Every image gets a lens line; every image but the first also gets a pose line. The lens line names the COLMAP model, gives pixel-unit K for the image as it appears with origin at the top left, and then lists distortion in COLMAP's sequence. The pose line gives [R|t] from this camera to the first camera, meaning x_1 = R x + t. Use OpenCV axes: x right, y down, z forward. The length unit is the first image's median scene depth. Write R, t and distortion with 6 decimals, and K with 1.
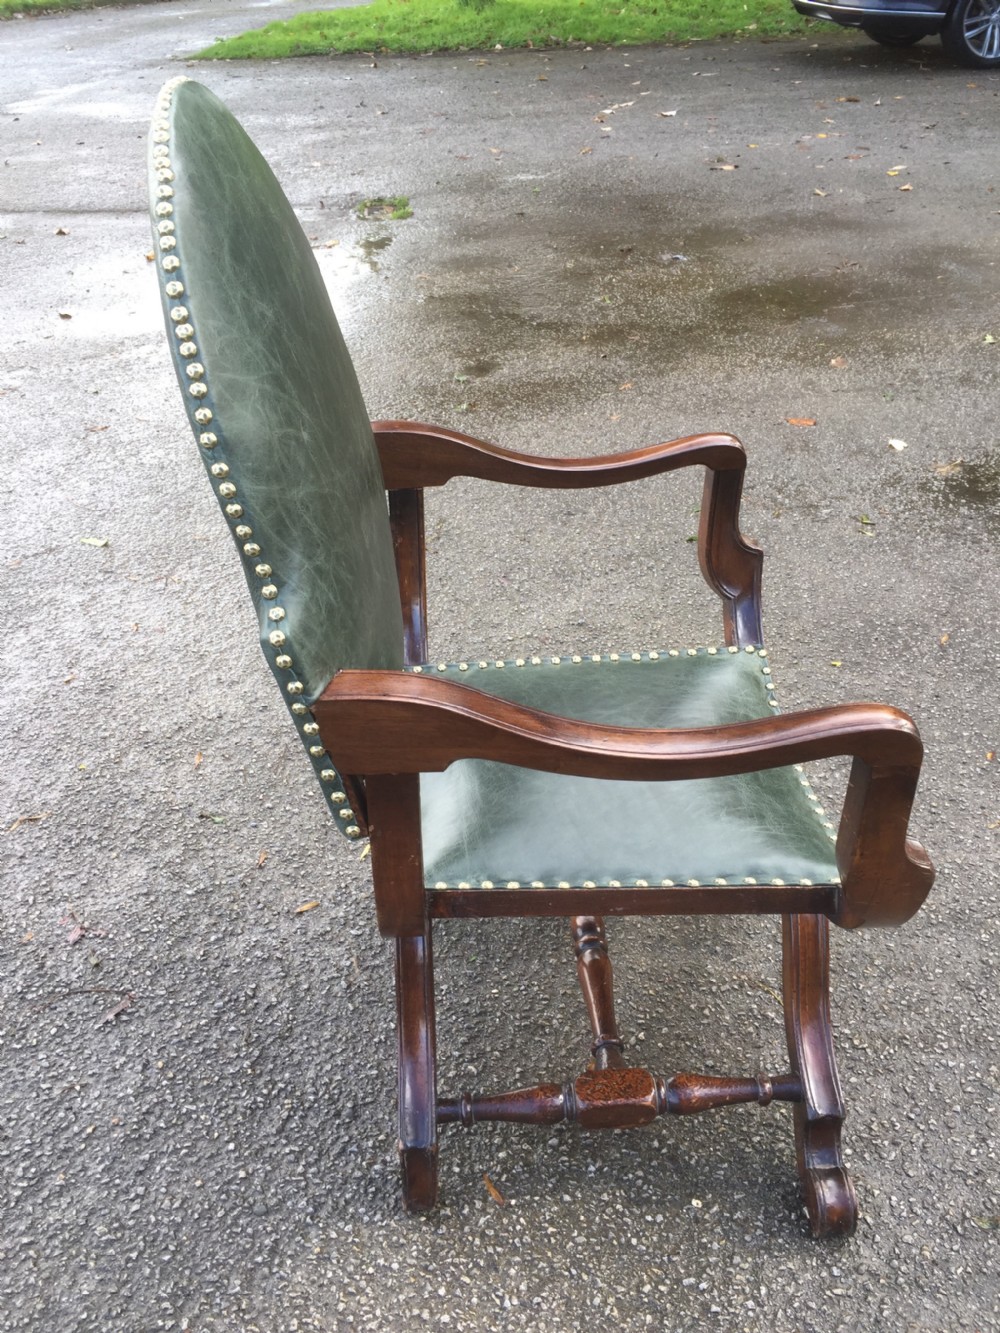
lens RADIAL K [[1139.1, 0, 506.5], [0, 1139.1, 670.5], [0, 0, 1]] dist [0.090435, -0.123623]
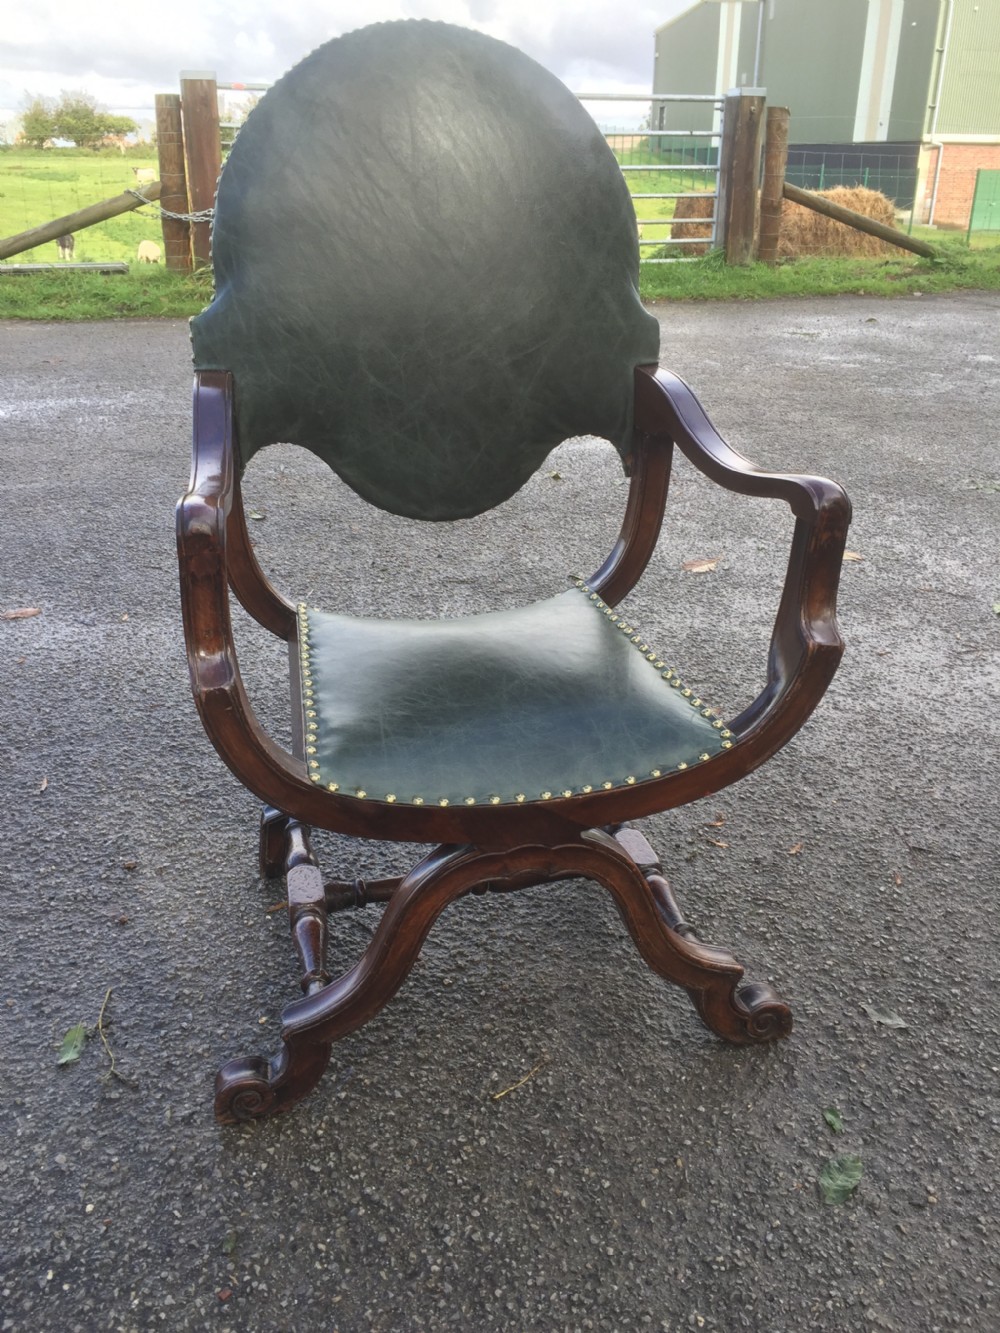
lens RADIAL K [[1139.1, 0, 504.3], [0, 1139.1, 668.1], [0, 0, 1]] dist [0.090435, -0.123623]
pose [[0.176068, 0.427179, -0.886859, 0.968219], [-0.556894, 0.786125, 0.268098, -0.203801], [0.811707, 0.446683, 0.376305, 0.595410]]
